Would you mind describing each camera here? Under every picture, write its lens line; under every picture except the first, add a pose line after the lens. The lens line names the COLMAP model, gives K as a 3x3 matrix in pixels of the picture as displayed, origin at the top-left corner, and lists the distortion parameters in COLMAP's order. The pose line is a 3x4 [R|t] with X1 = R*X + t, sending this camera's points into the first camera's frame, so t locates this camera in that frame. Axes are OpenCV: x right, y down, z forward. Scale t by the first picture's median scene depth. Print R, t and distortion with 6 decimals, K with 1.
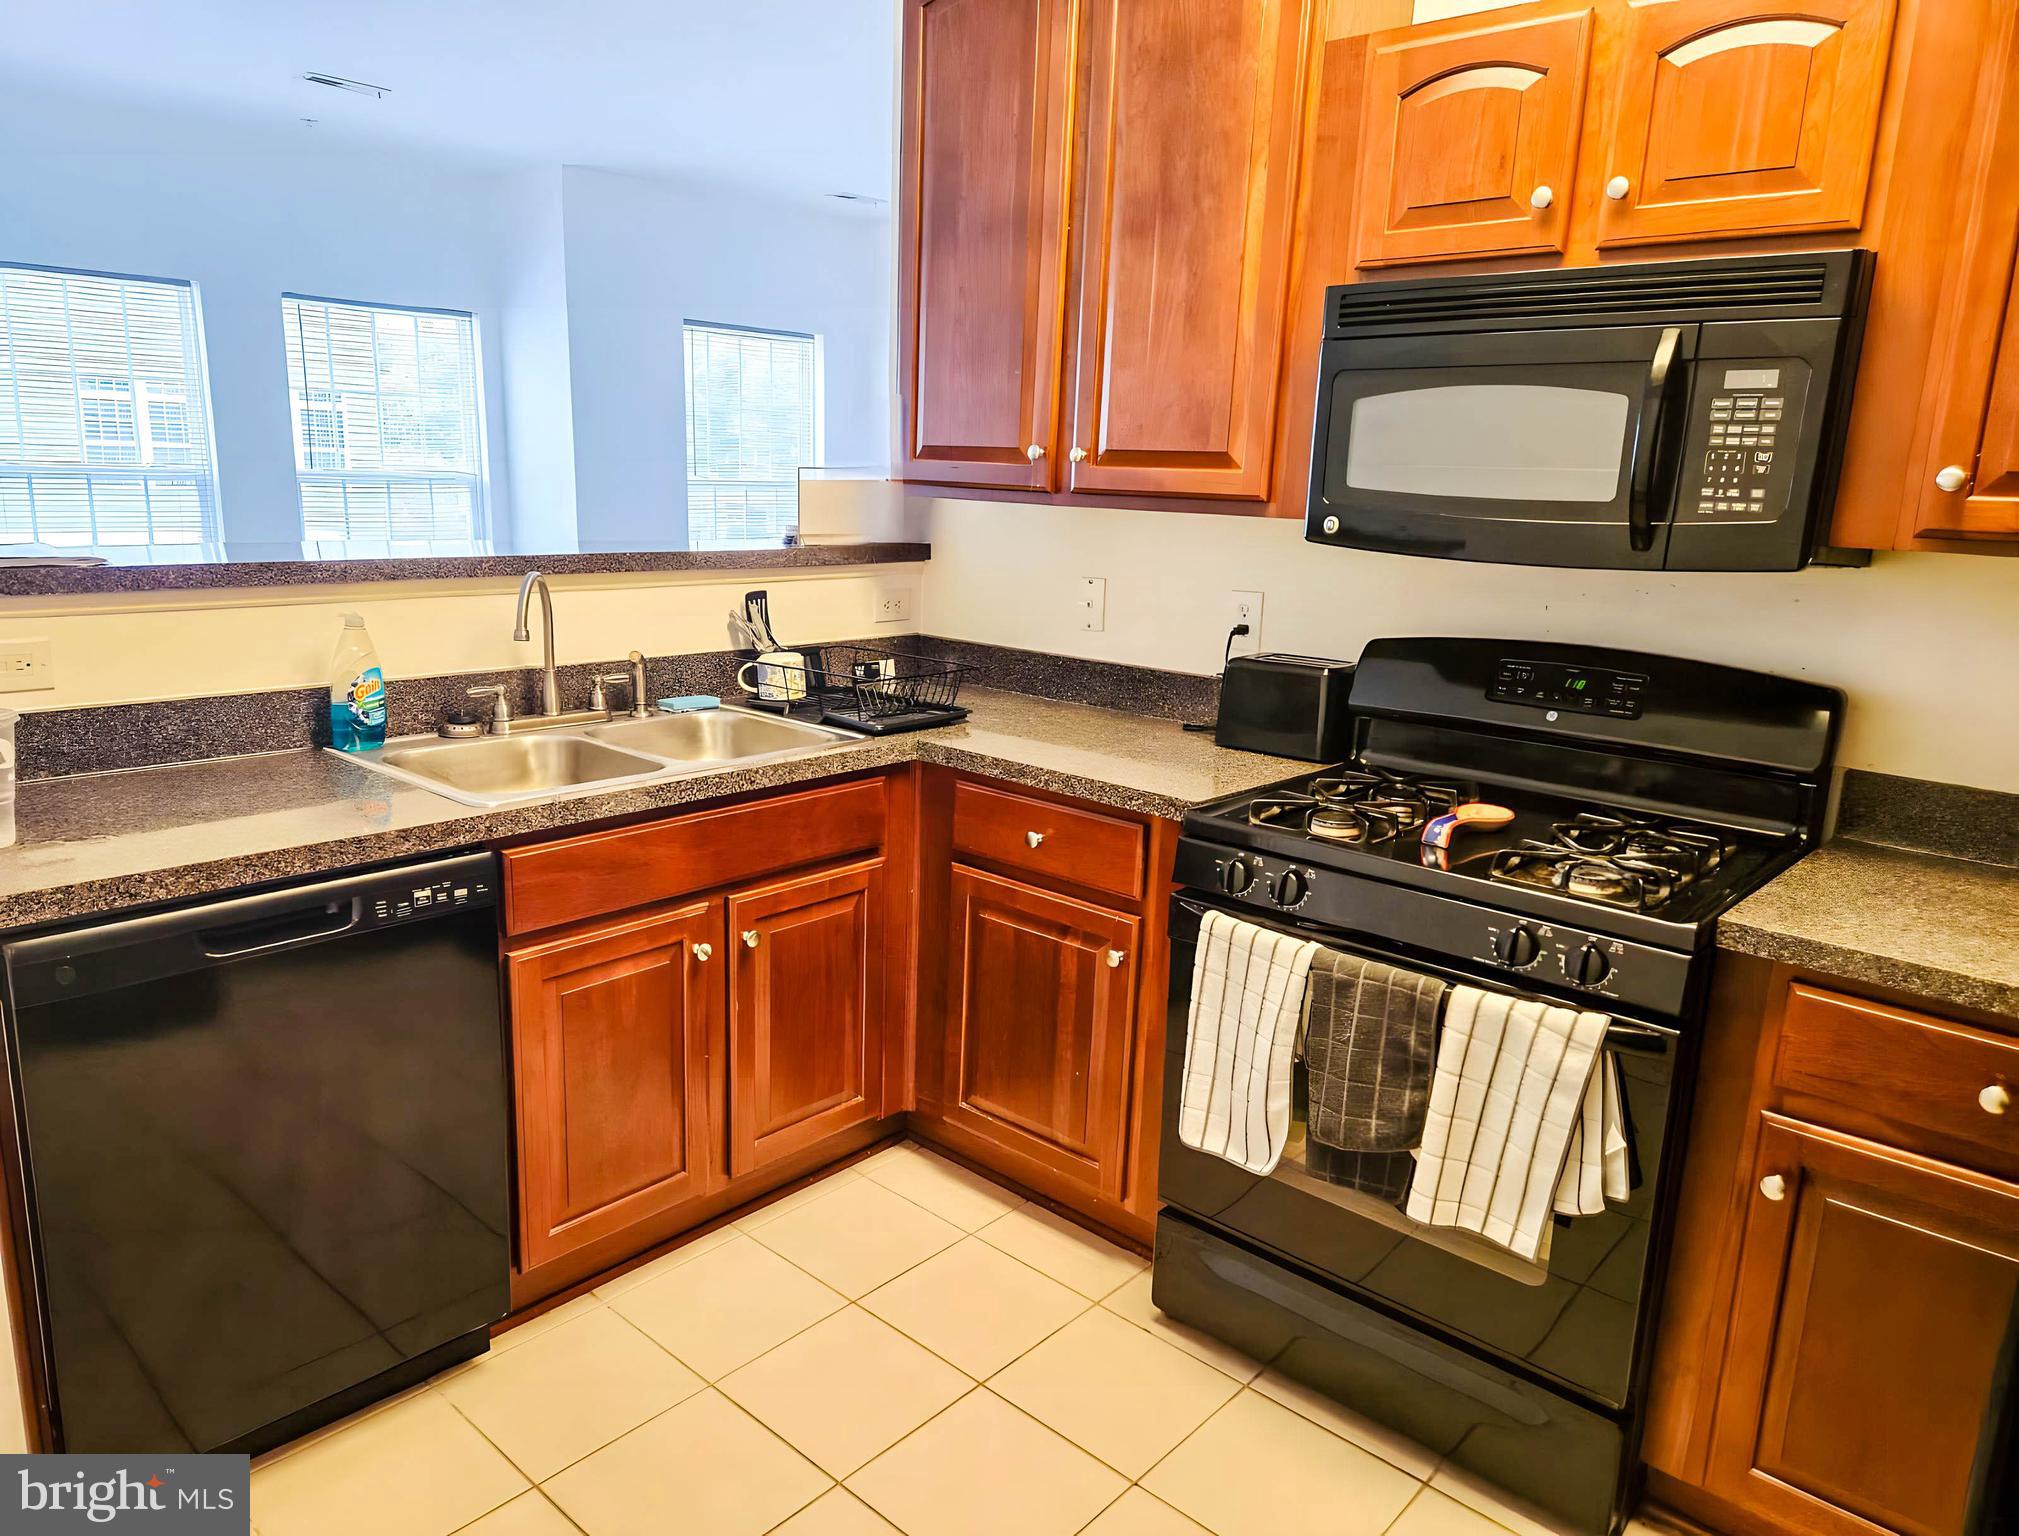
lens RADIAL K [[1360.1, 0, 1009.5], [0, 1360.1, 768.0], [0, 0, 1]] dist [0.070119, -0.067385]
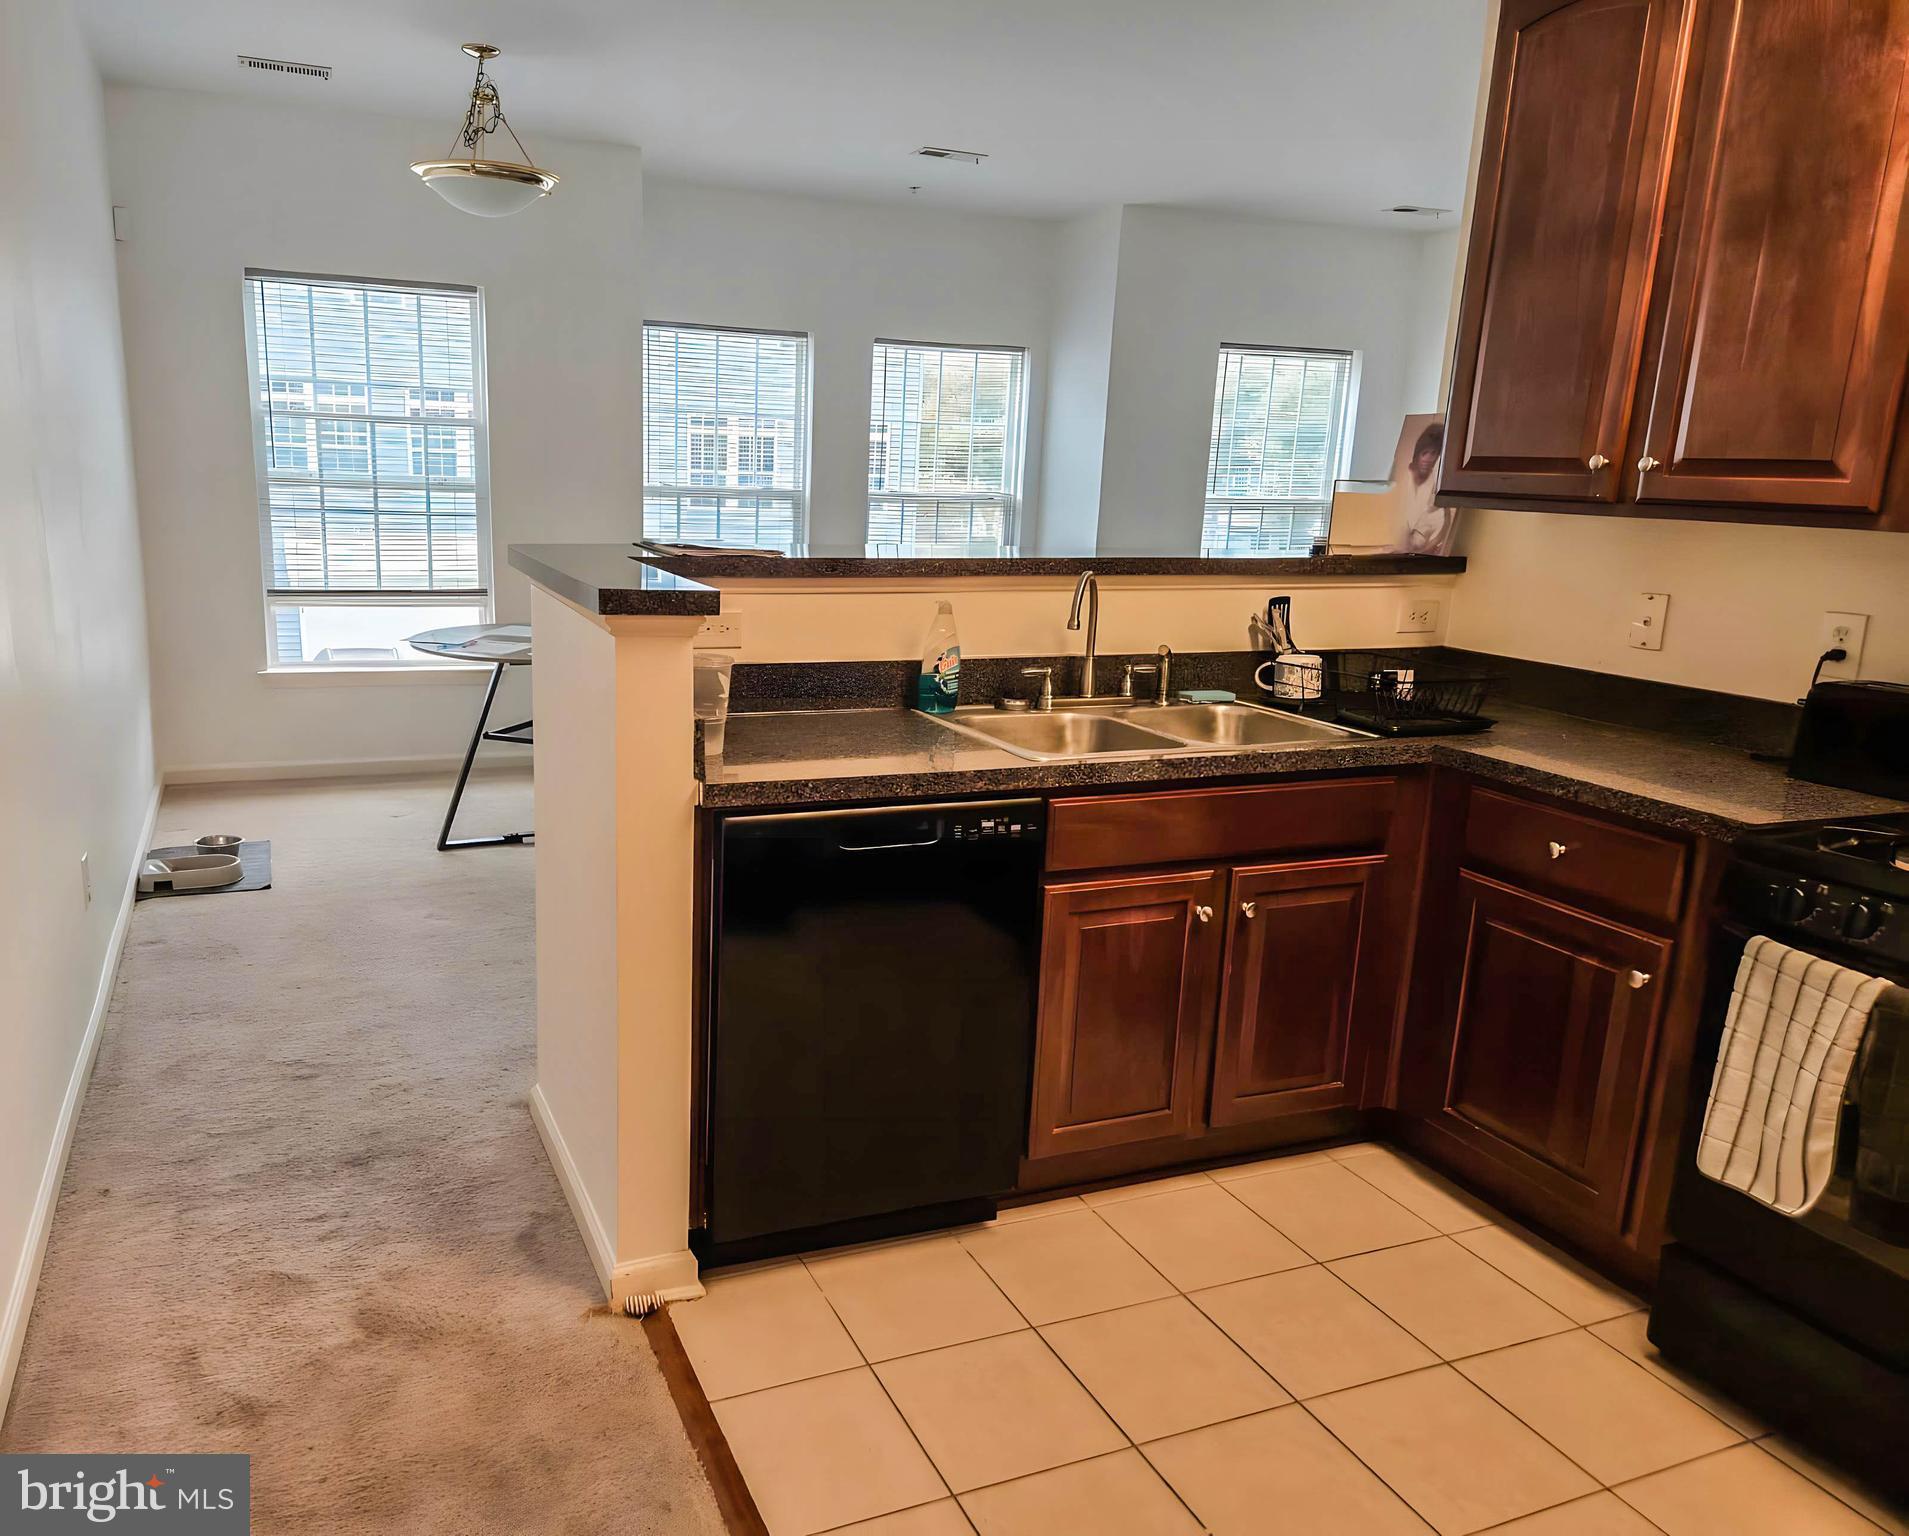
lens RADIAL K [[1398.8, 0, 826.3], [0, 1398.8, 765.1], [0, 0, 1]] dist [0.087420, -0.082938]
pose [[0.891279, 0.090848, -0.444261, -0.000462], [-0.101009, 0.994885, 0.000802, 0.043092], [0.442061, 0.044160, 0.895897, -0.164135]]
